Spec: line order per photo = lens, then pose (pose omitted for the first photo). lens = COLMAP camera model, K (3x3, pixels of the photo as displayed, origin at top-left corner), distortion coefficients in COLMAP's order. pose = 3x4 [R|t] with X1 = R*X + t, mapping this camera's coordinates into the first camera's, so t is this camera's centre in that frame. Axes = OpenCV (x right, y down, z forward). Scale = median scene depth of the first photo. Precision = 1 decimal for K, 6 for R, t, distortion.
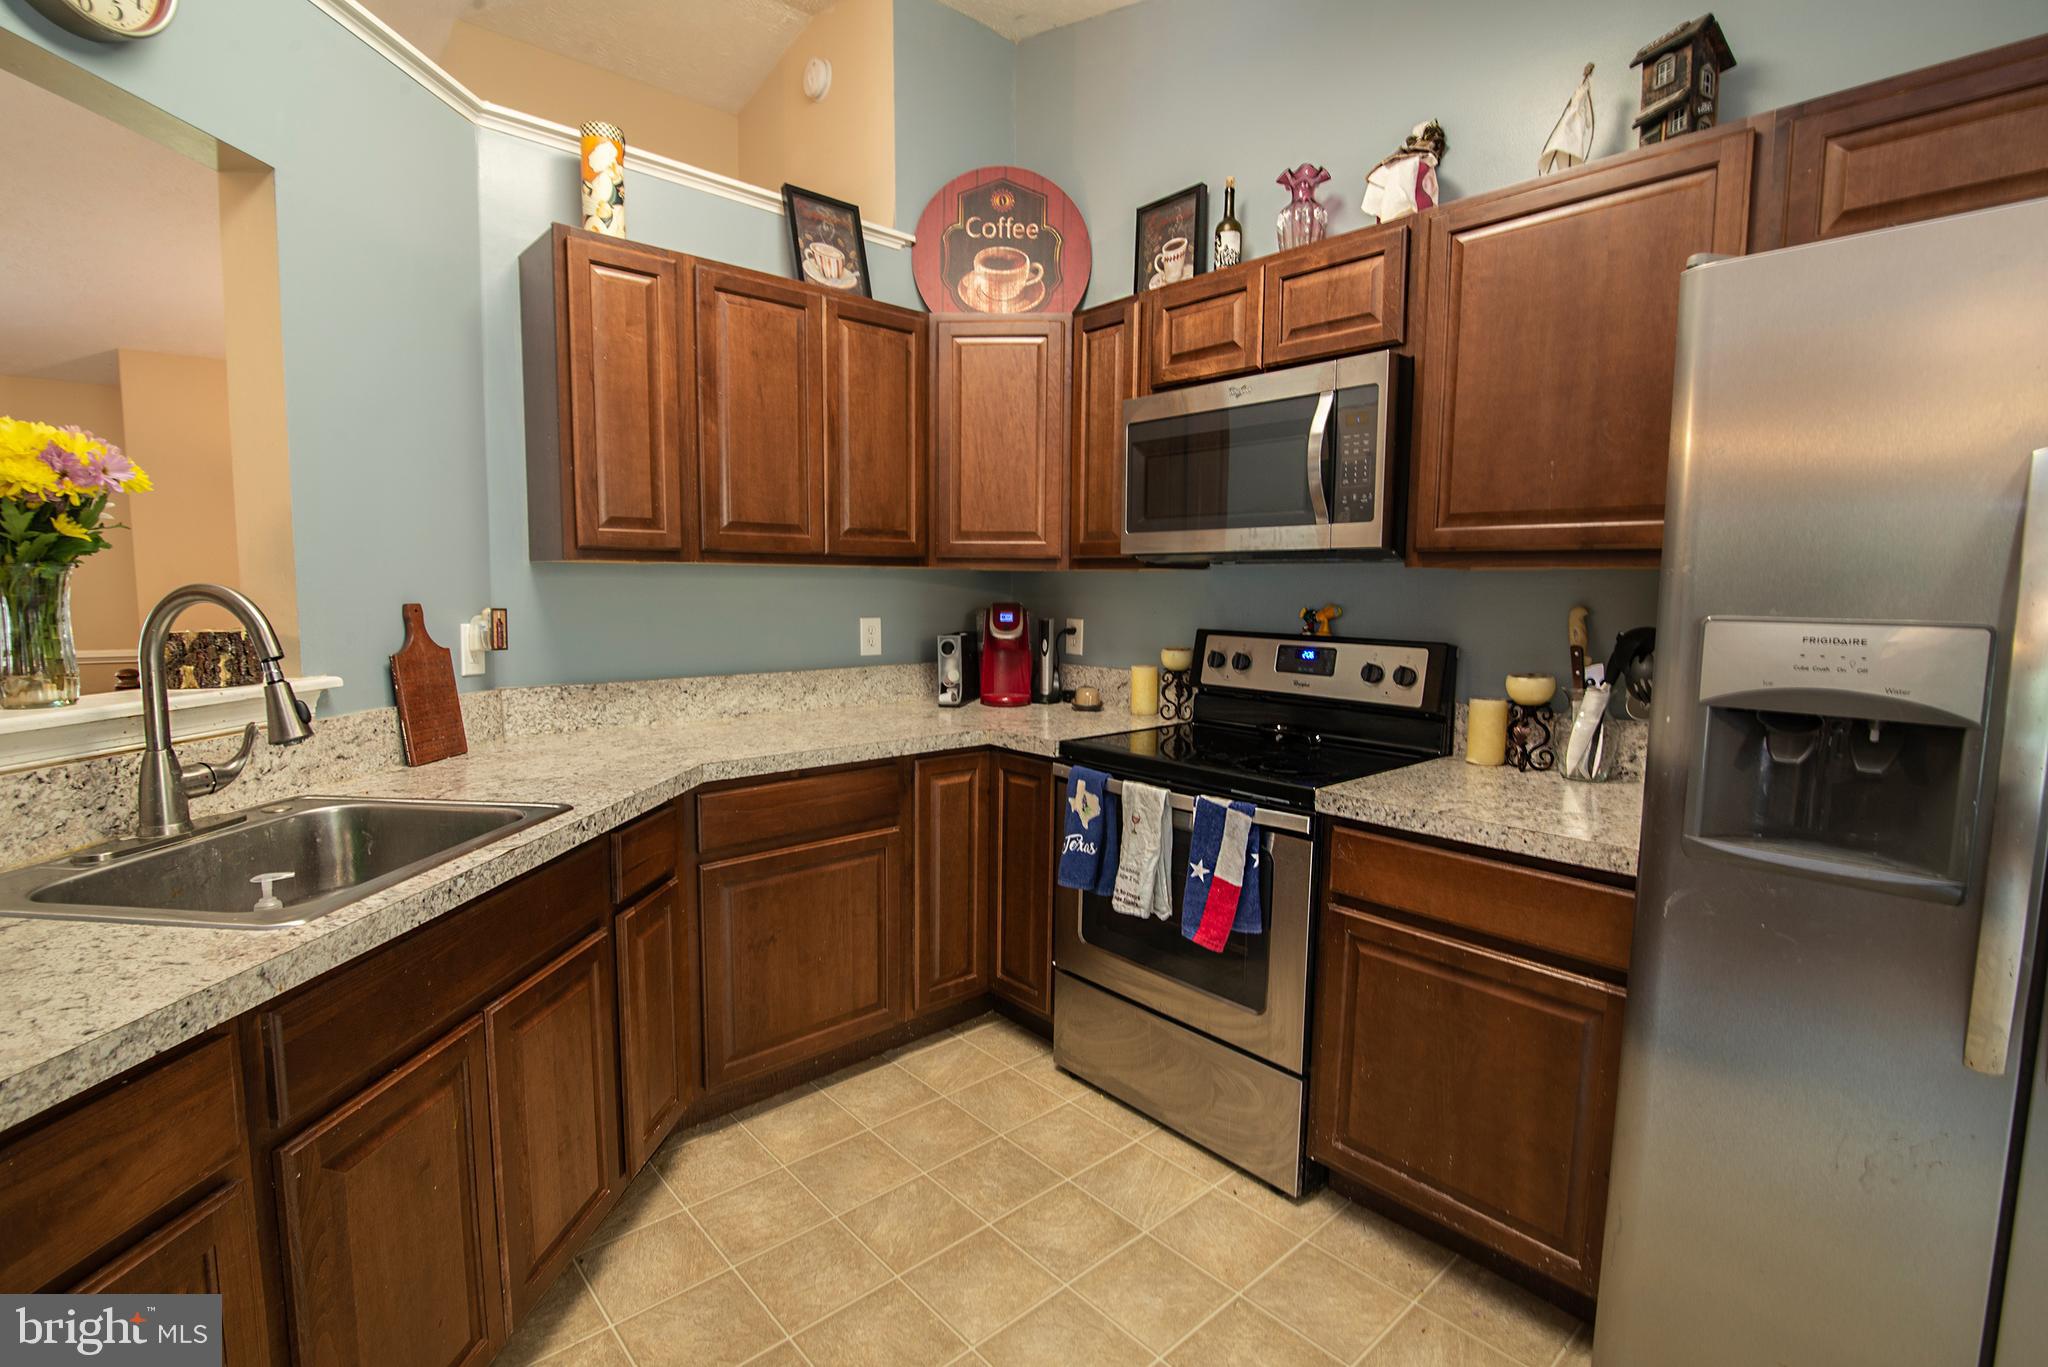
lens RADIAL K [[932.9, 0, 952.4], [0, 932.9, 677.3], [0, 0, 1]] dist [-0.012384, -0.000109]
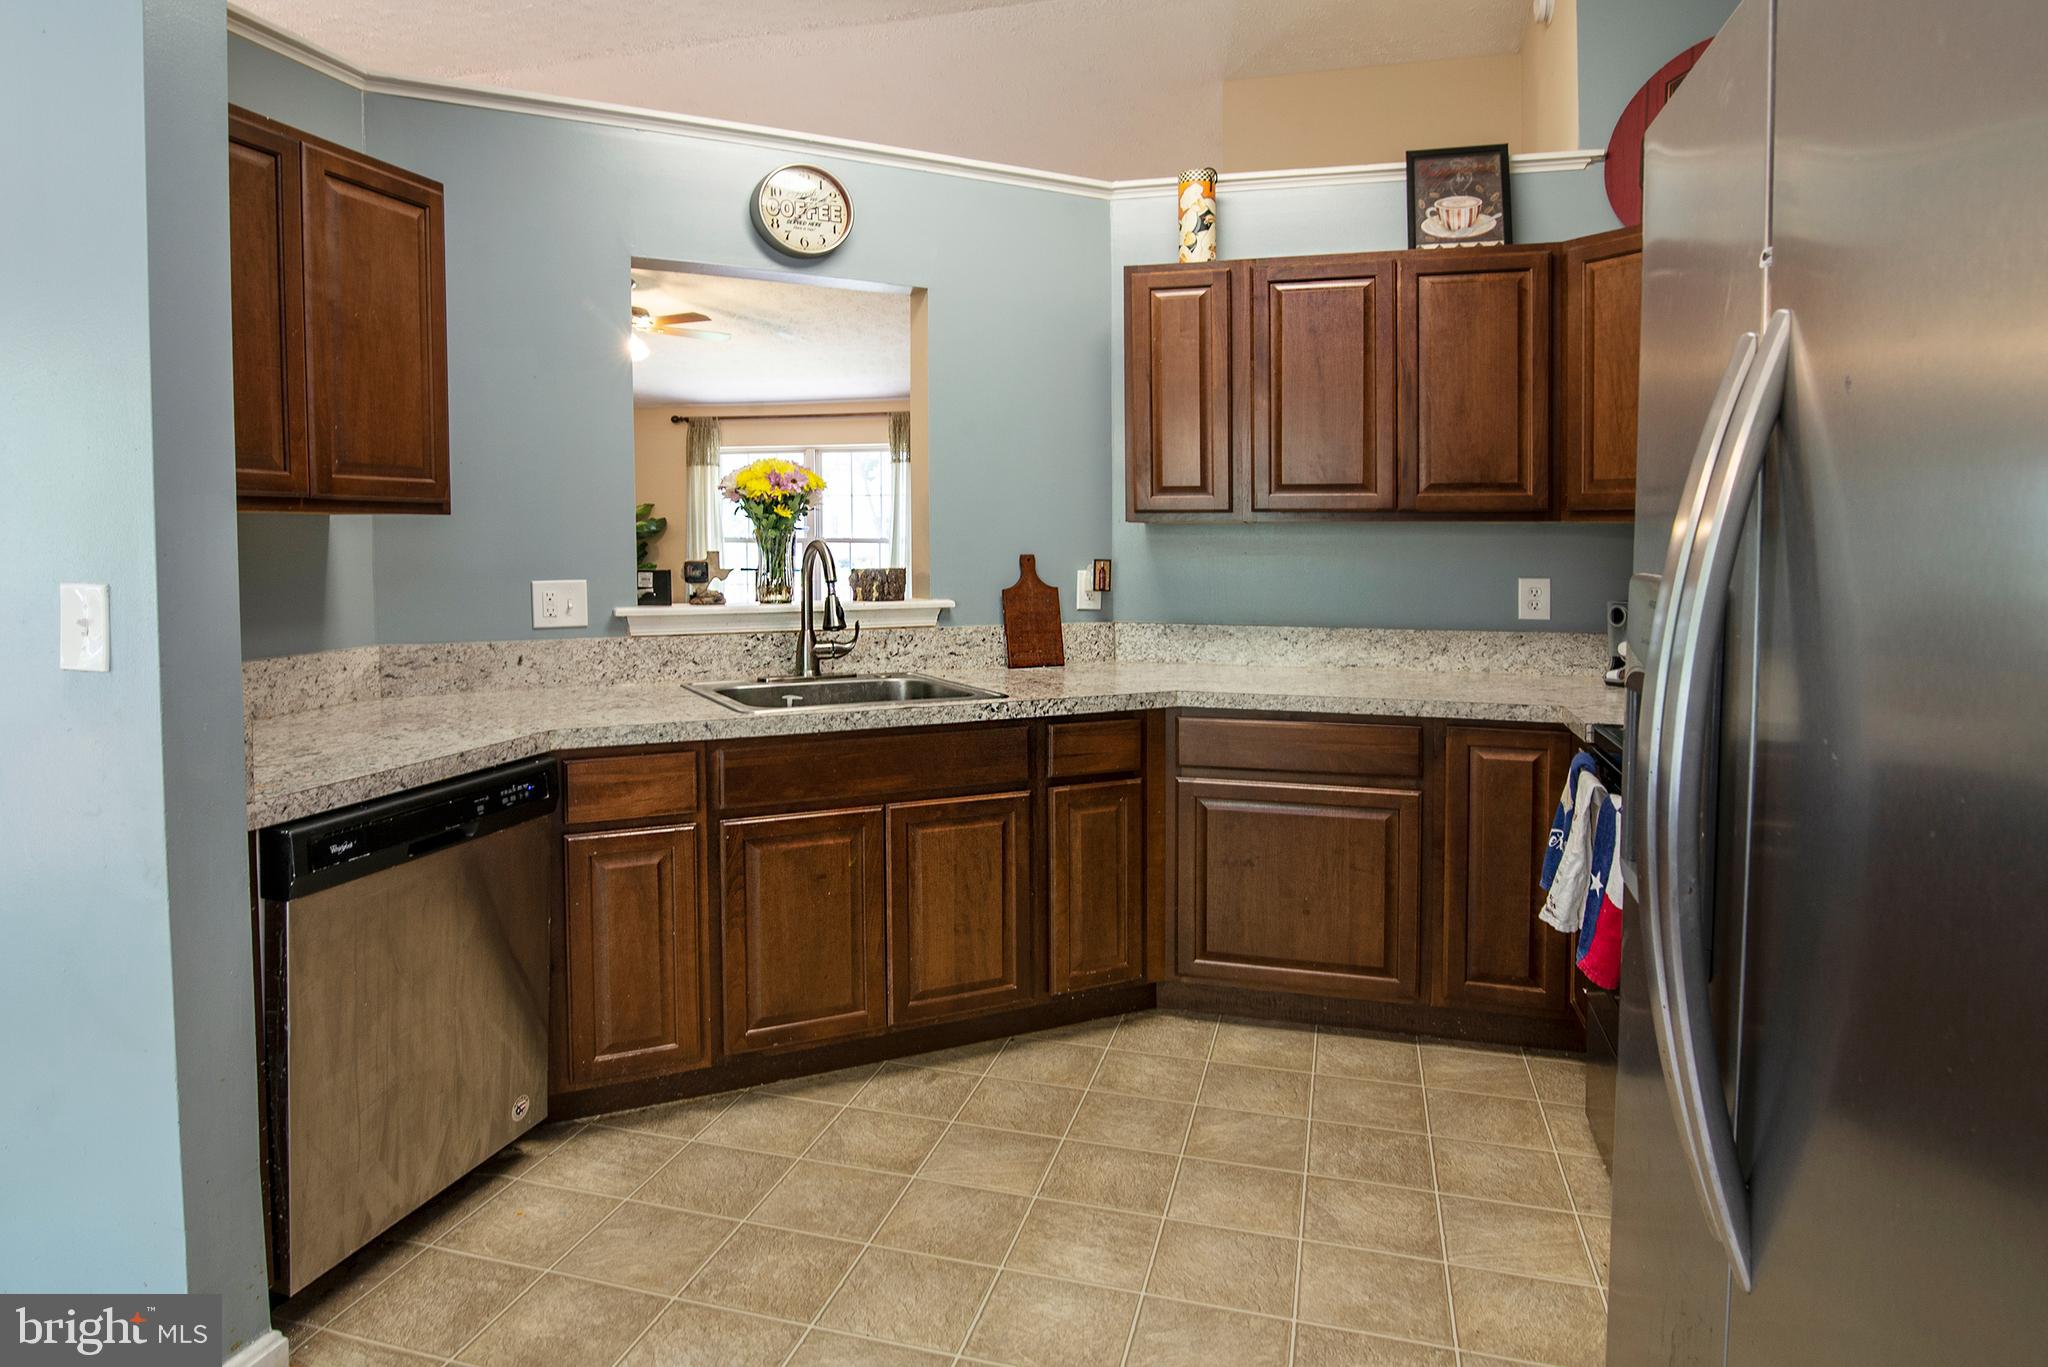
lens RADIAL K [[950.8, 0, 1017.6], [0, 950.8, 576.6], [0, 0, 1]] dist [-0.001305, 0.000026]
pose [[0.658084, 0.025068, -0.752527, 0.394625], [-0.073637, 0.996797, -0.031190, 0.000346], [0.749335, 0.075939, 0.657822, 0.027859]]
